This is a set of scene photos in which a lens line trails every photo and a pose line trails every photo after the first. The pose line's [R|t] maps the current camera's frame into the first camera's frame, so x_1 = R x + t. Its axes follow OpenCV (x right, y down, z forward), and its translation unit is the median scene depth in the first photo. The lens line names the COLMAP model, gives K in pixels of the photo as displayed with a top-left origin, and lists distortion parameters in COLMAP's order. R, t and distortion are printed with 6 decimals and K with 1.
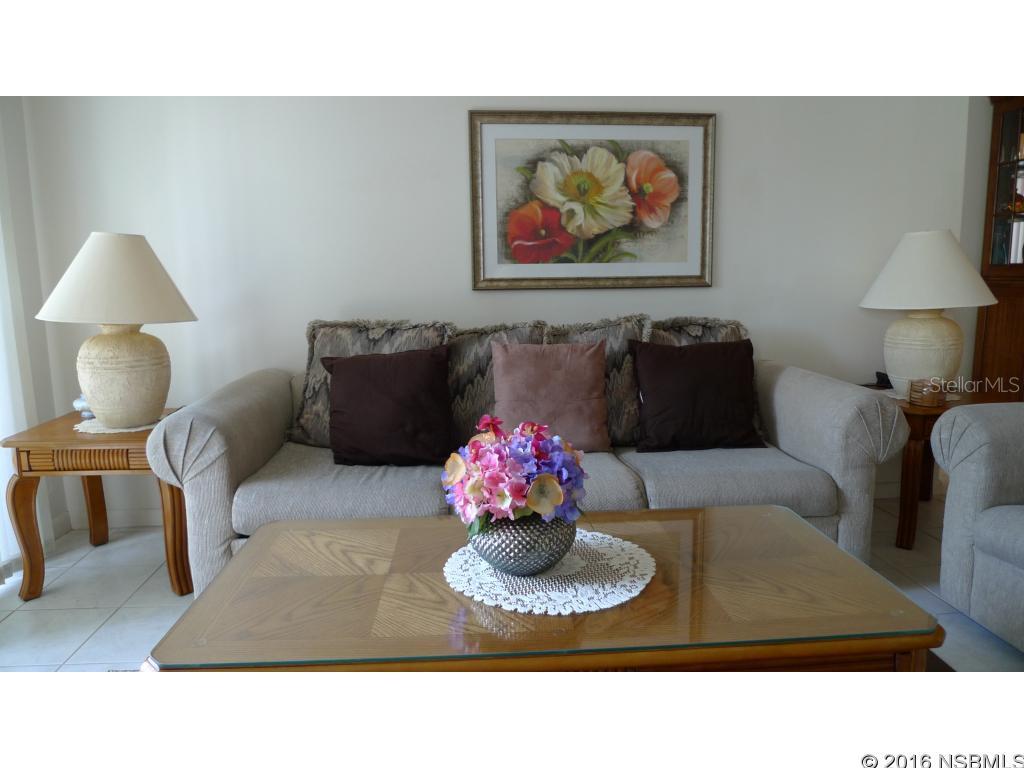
lens RADIAL K [[672.8, 0, 512.0], [0, 672.8, 384.0], [0, 0, 1]] dist [-0.037259, -0.003582]
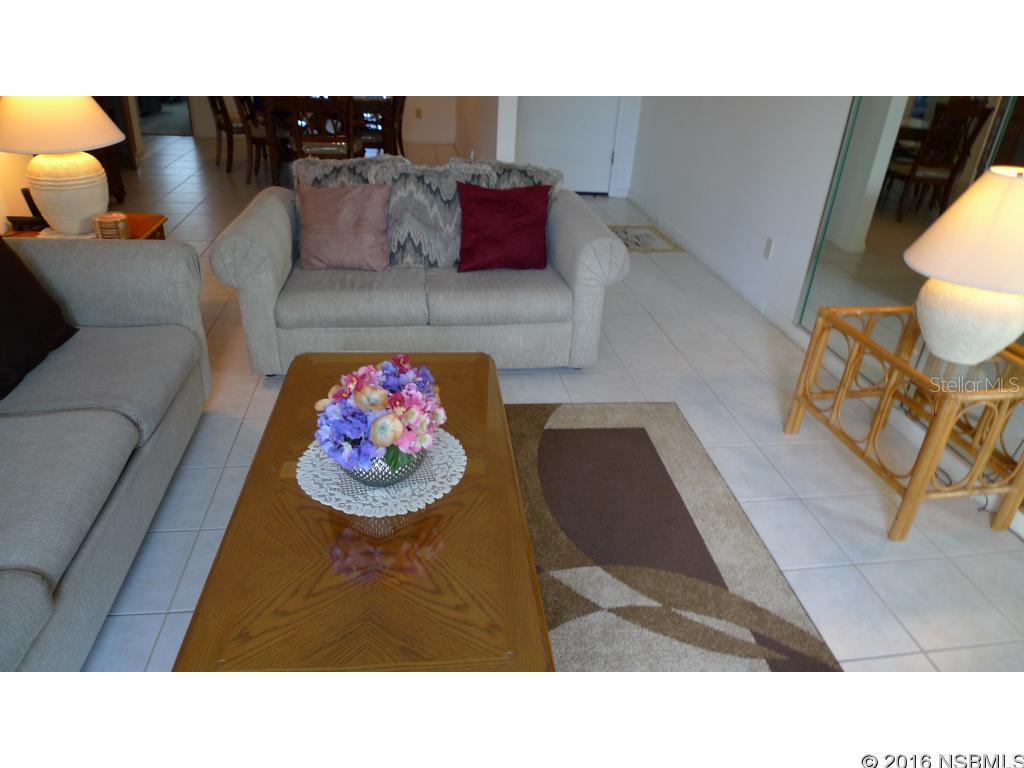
lens RADIAL K [[672.8, 0, 512.0], [0, 672.8, 384.0], [0, 0, 1]] dist [-0.037259, -0.003582]
pose [[-0.052252, -0.463044, 0.884794, -0.808376], [0.101605, 0.878941, 0.465981, -0.332309], [-0.993452, 0.114248, 0.001121, 0.625967]]
